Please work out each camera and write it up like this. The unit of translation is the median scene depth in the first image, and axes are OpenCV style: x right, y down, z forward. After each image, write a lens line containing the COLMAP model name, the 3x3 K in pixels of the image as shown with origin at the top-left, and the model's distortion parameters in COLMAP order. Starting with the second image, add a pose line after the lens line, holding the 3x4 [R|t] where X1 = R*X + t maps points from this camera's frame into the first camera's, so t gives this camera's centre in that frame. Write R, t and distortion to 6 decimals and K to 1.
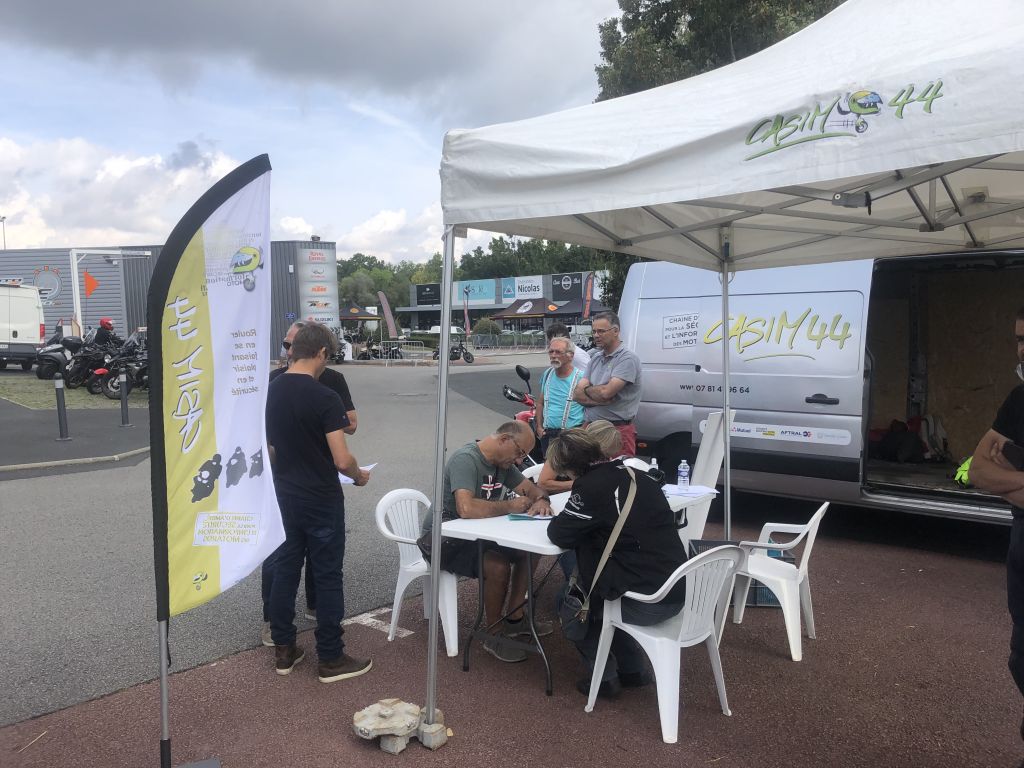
lens RADIAL K [[805.8, 0, 512.0], [0, 805.8, 384.0], [0, 0, 1]] dist [0.015914, -0.002365]
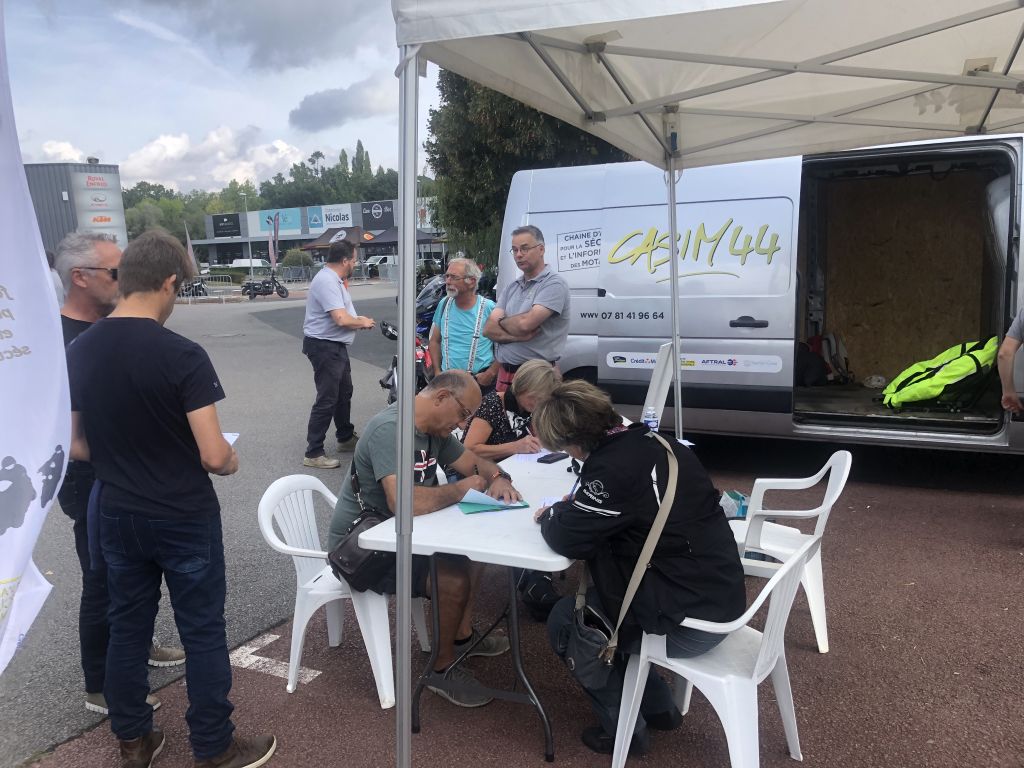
lens RADIAL K [[817.6, 0, 509.8], [0, 817.6, 375.1], [0, 0, 1]] dist [0.002761, -0.001637]
pose [[0.974619, -0.055570, 0.216864, -0.094736], [0.039465, 0.996180, 0.077903, -0.004803], [-0.220365, -0.067367, 0.973088, 0.256812]]
